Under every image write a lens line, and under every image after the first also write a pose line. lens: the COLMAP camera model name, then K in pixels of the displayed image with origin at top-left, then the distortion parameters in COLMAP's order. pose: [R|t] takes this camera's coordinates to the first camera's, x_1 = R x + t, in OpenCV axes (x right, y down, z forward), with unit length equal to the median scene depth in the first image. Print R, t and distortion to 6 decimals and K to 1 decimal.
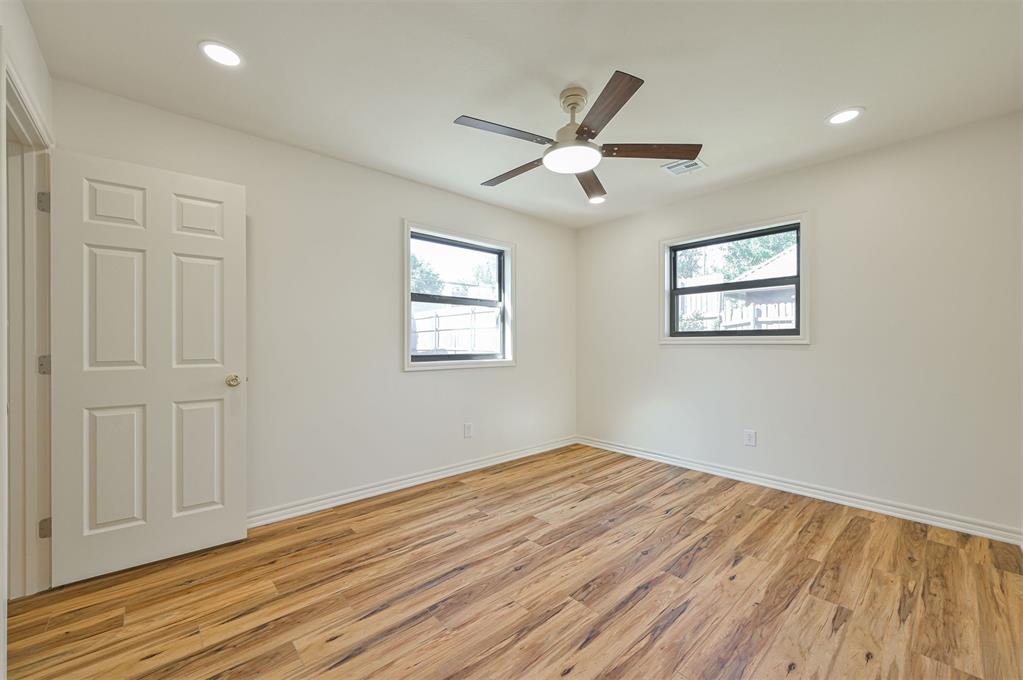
lens RADIAL K [[405.3, 0, 515.3], [0, 405.3, 340.4], [0, 0, 1]] dist [-0.002406, -0.000102]
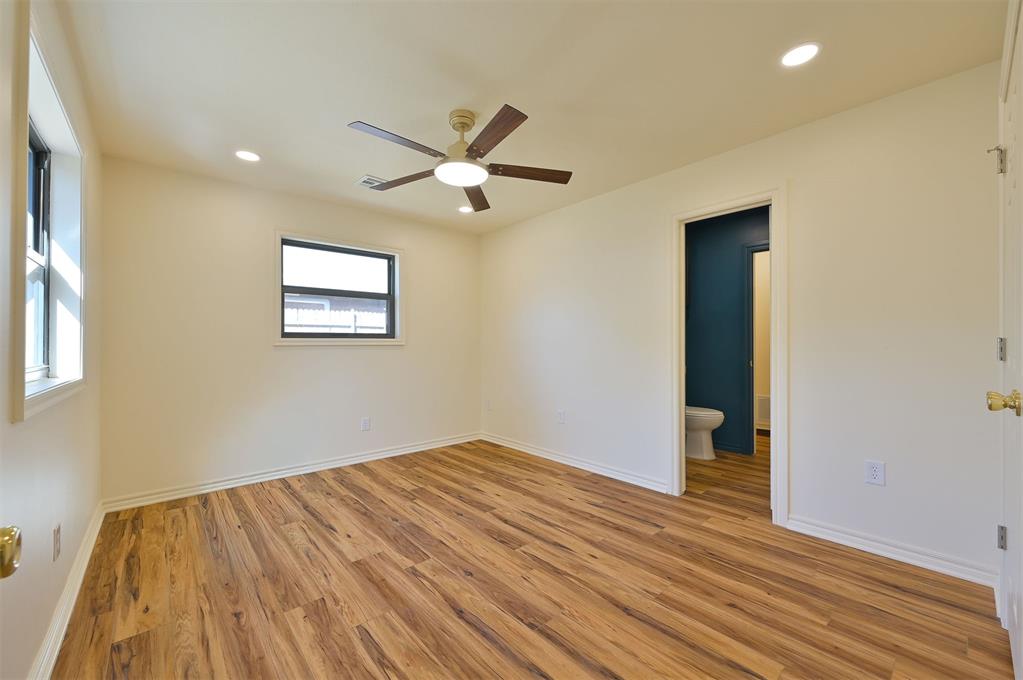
lens RADIAL K [[405.3, 0, 515.4], [0, 405.3, 342.6], [0, 0, 1]] dist [-0.002406, -0.000102]
pose [[0.007188, 0.005314, 0.999960, -0.780460], [-0.003159, 0.999981, -0.005292, 0.008611], [-0.999969, -0.003121, 0.007205, 0.708370]]
